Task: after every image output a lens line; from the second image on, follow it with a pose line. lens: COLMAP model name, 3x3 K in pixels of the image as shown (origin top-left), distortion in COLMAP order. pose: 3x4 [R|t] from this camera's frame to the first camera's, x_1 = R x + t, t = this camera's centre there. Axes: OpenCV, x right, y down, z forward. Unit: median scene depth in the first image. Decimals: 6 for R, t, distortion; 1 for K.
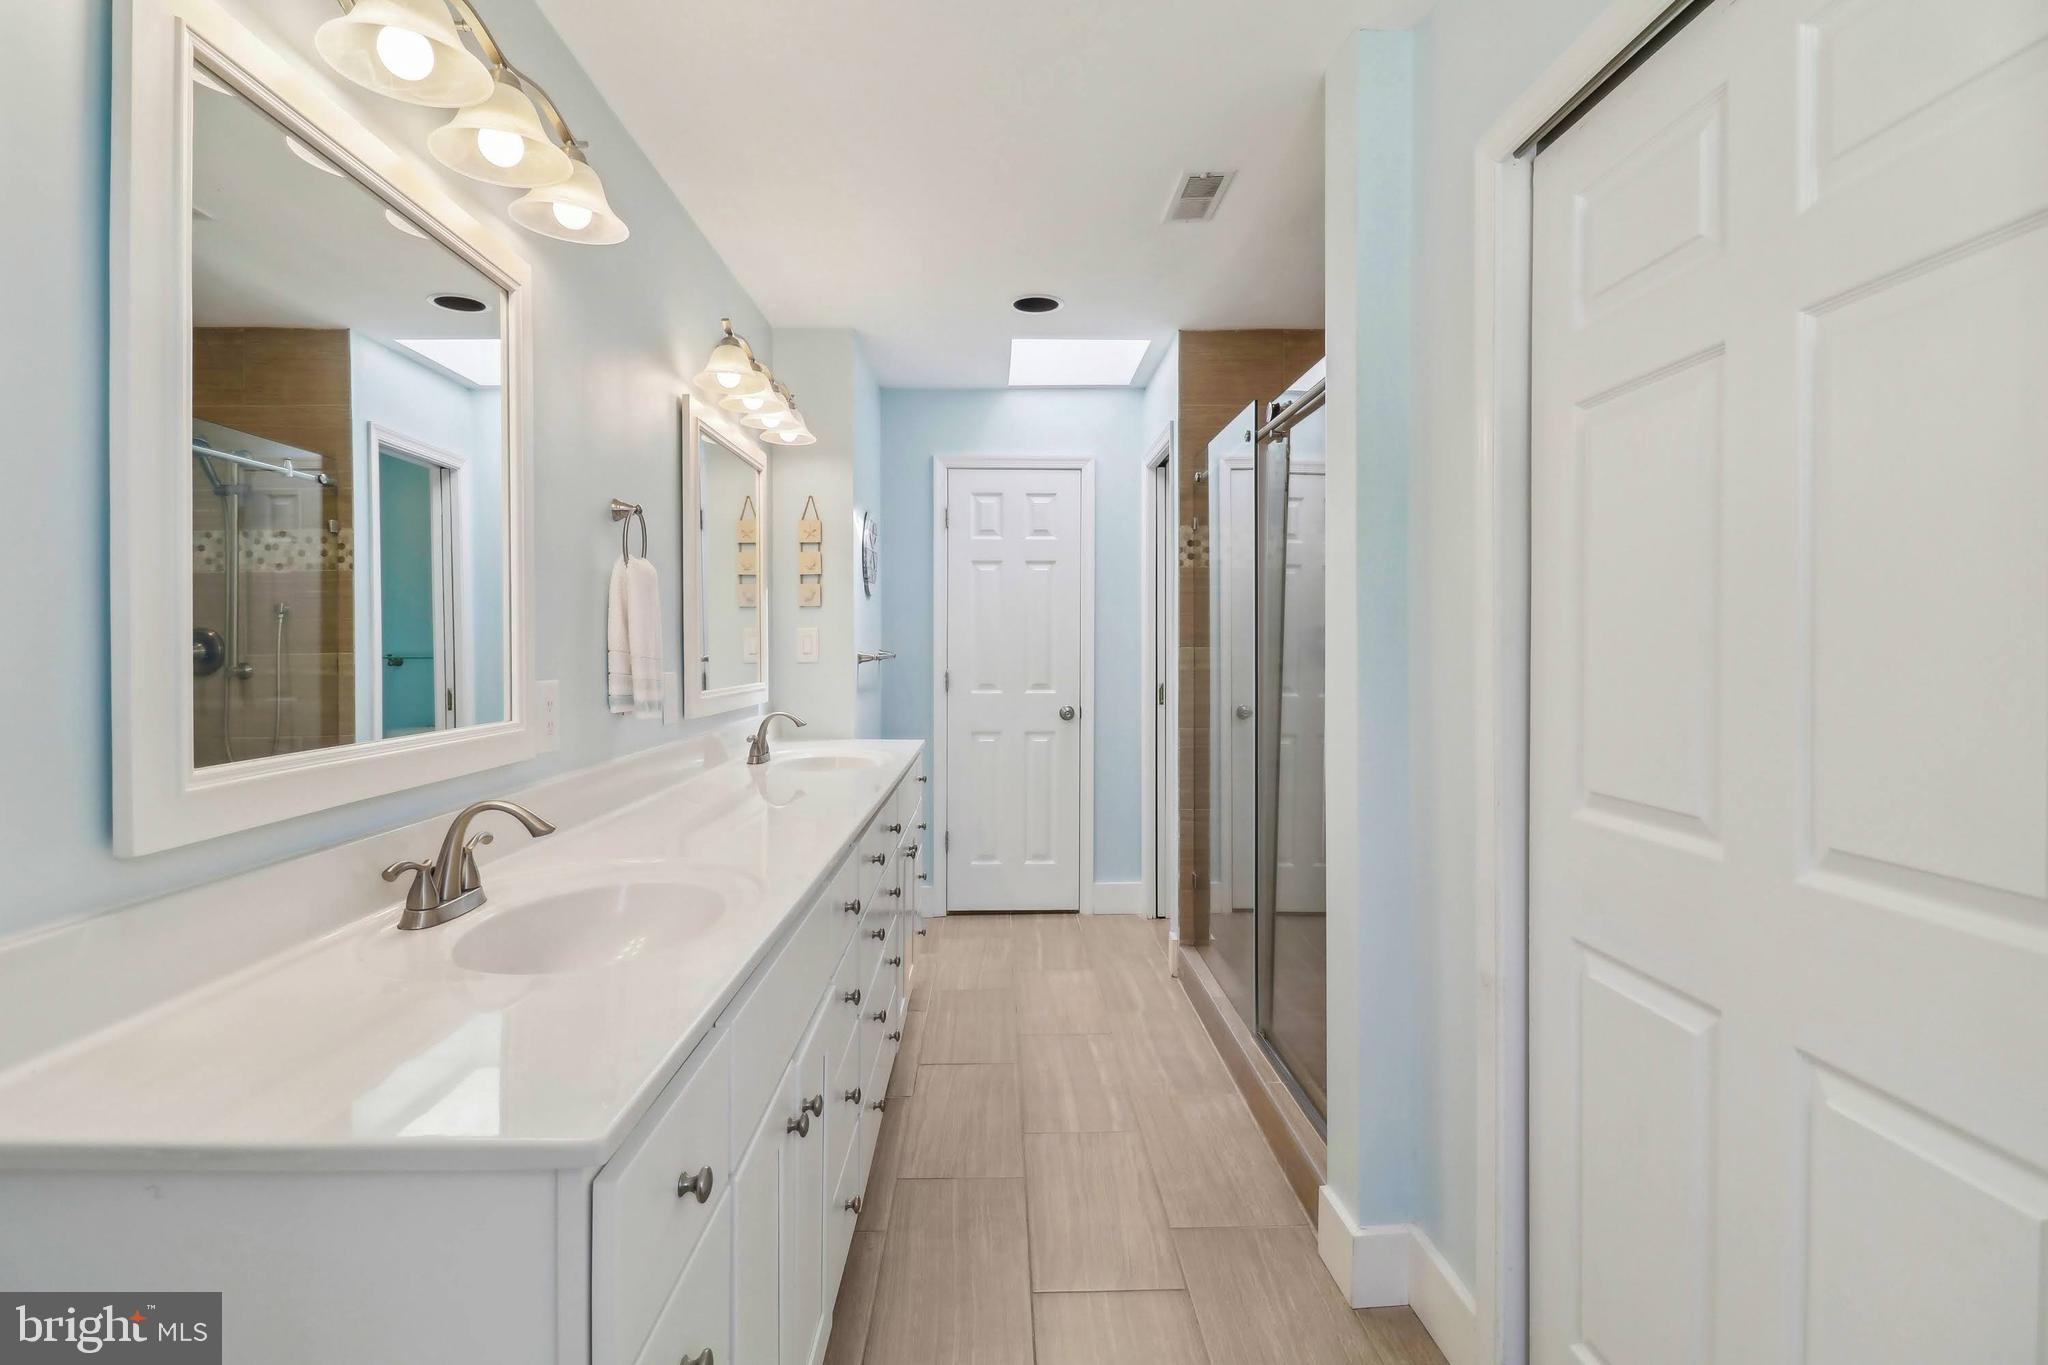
lens RADIAL K [[966.0, 0, 1019.1], [0, 966.0, 650.4], [0, 0, 1]] dist [0.011647, -0.016314]
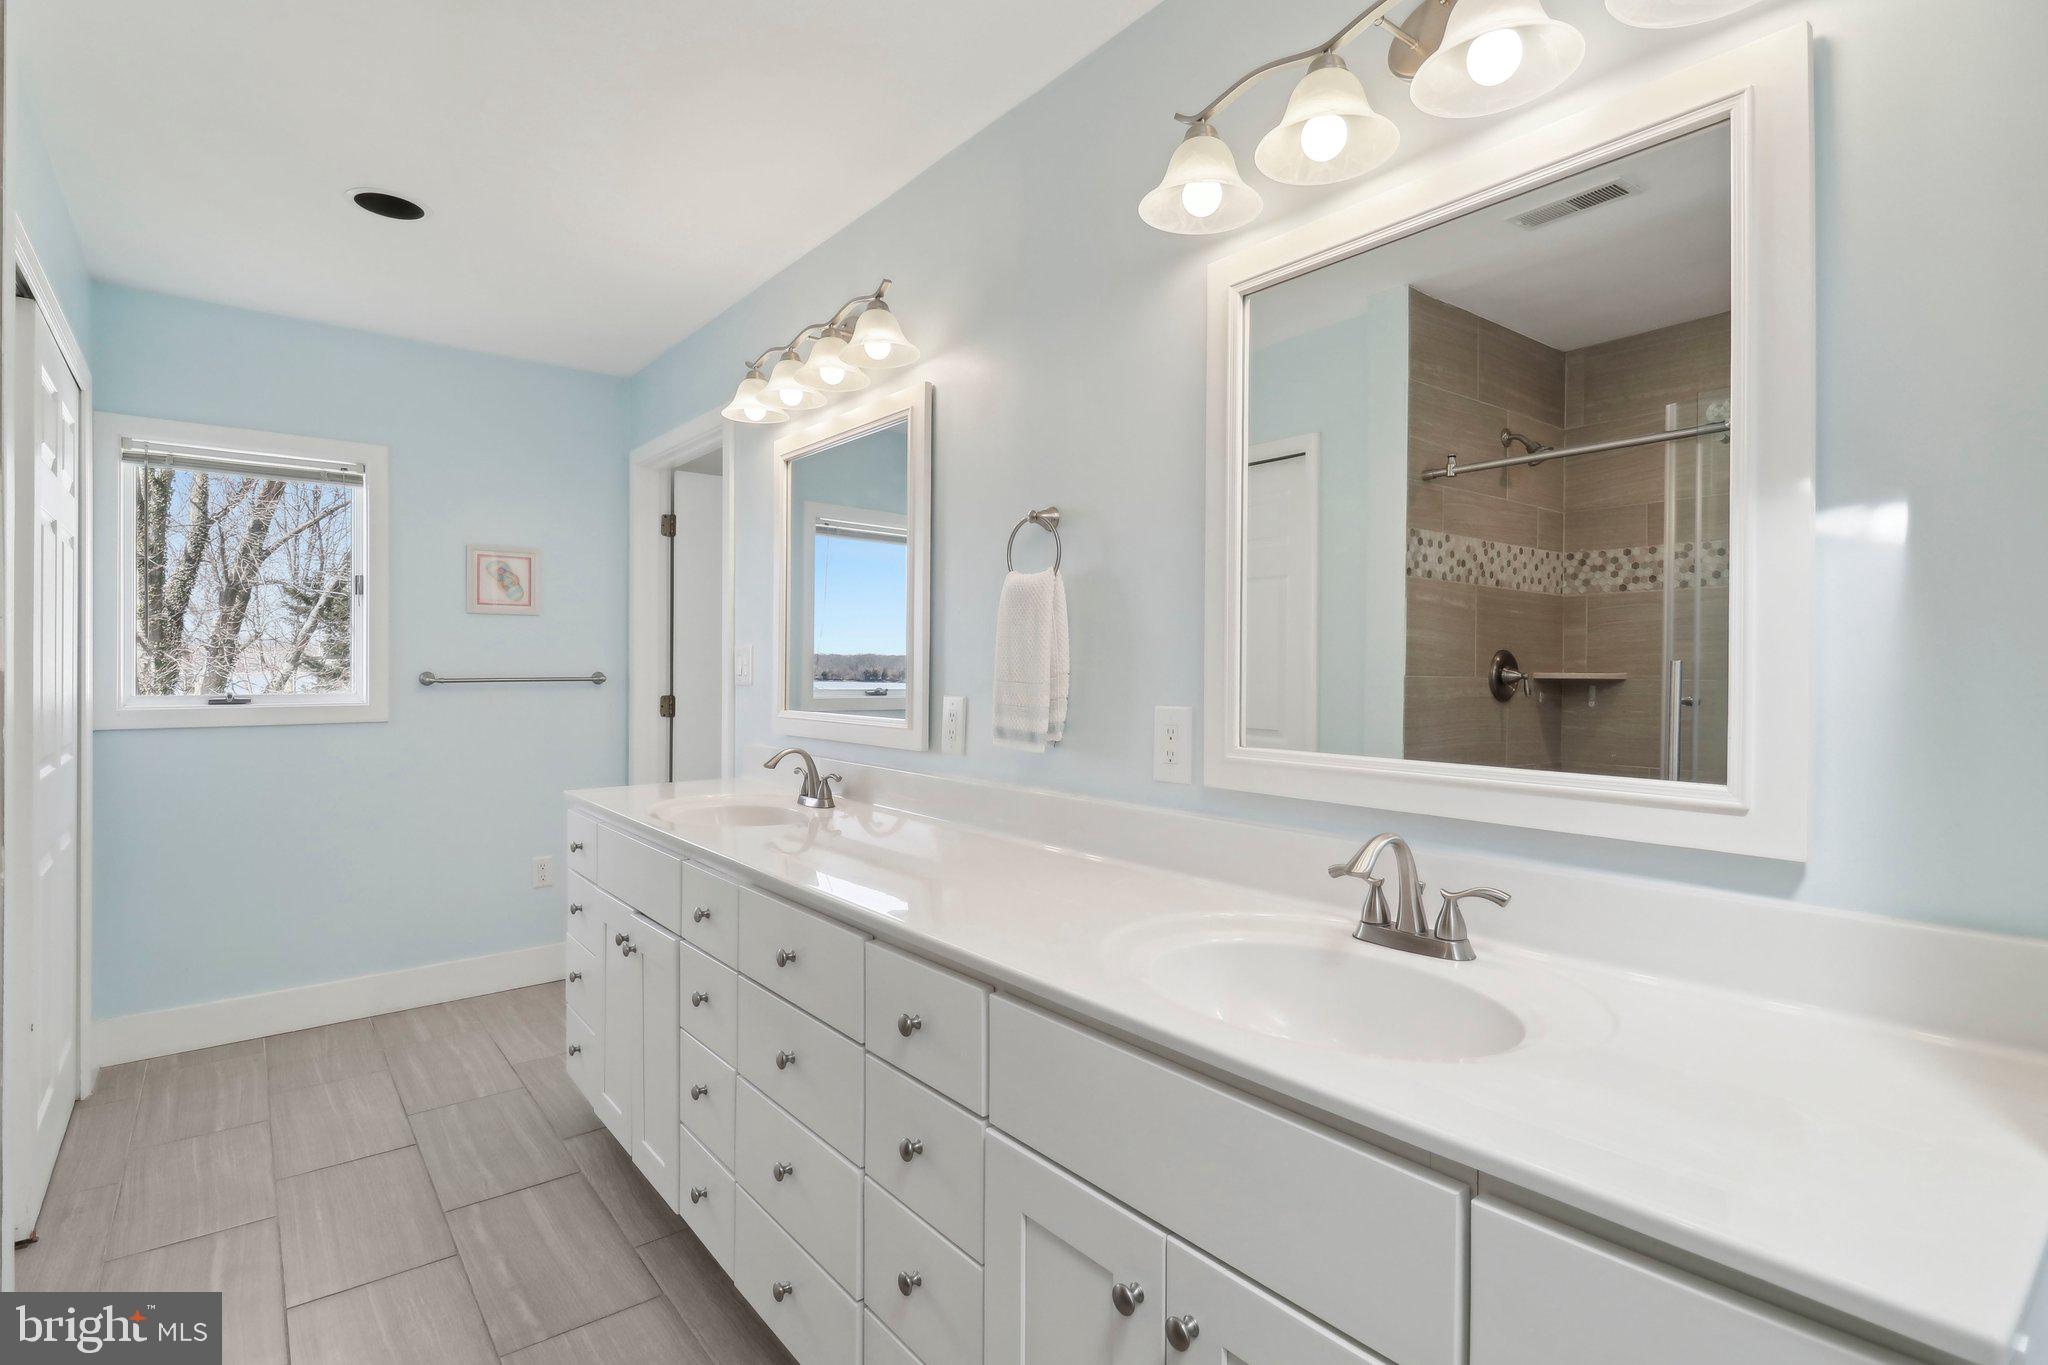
lens RADIAL K [[966.0, 0, 1019.1], [0, 966.0, 650.4], [0, 0, 1]] dist [0.011647, -0.016314]
pose [[-0.789529, -0.009000, -0.613647, 0.101475], [-0.001242, 0.999914, -0.013067, -0.003119], [0.613712, -0.009554, -0.789472, 0.510762]]
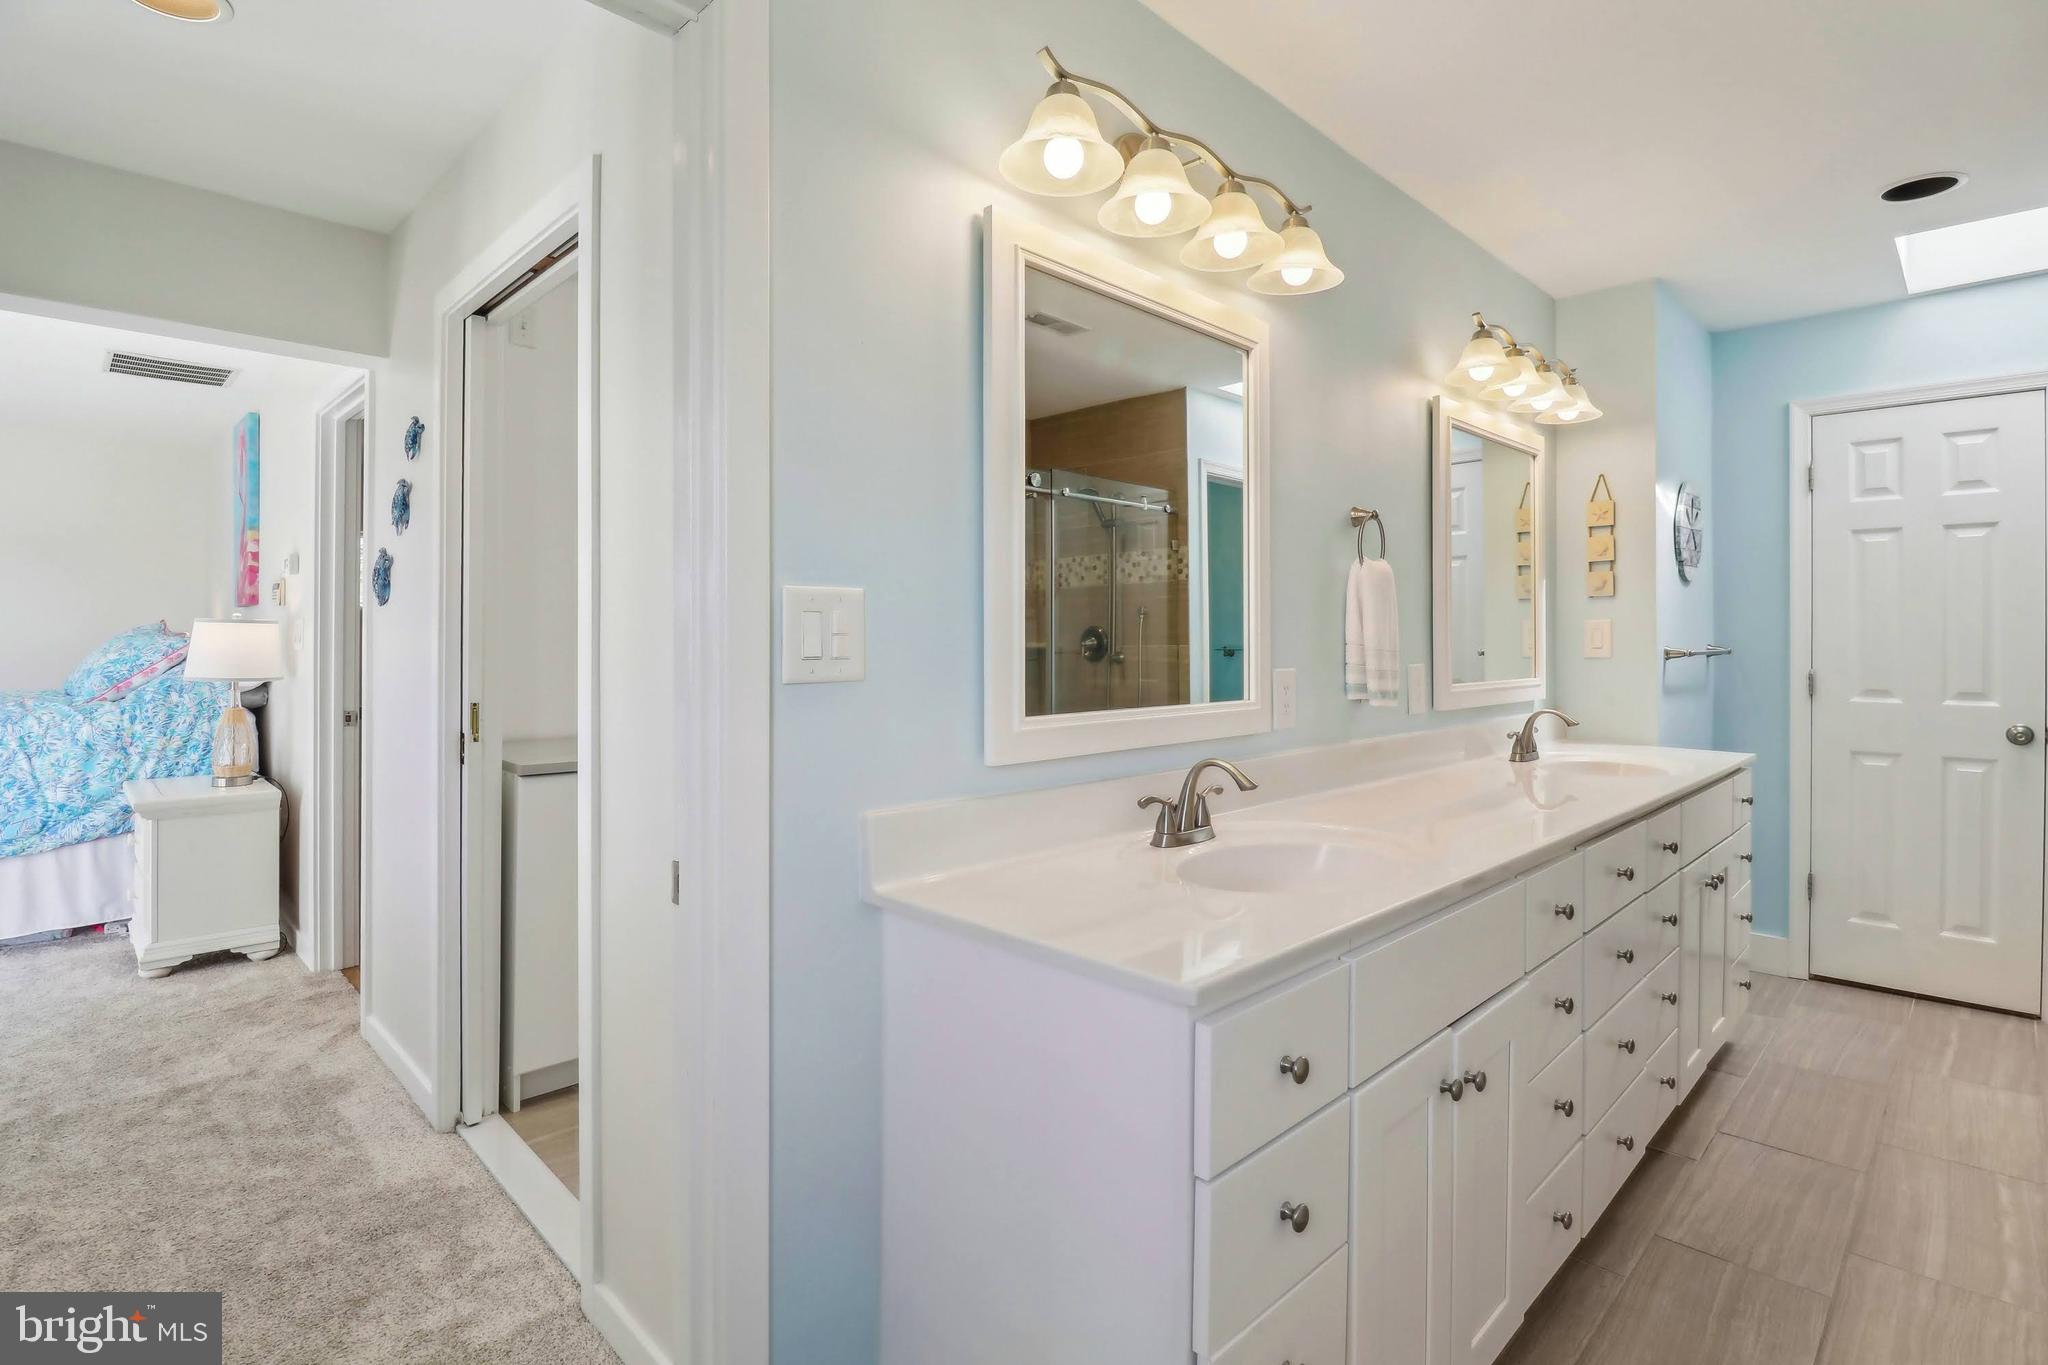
lens RADIAL K [[966.0, 0, 1019.1], [0, 966.0, 650.4], [0, 0, 1]] dist [0.011647, -0.016314]
pose [[0.692191, 0.008781, -0.721661, 0.069085], [-0.004264, 0.999958, 0.008077, 0.000331], [0.721702, -0.002513, 0.692199, -0.026915]]
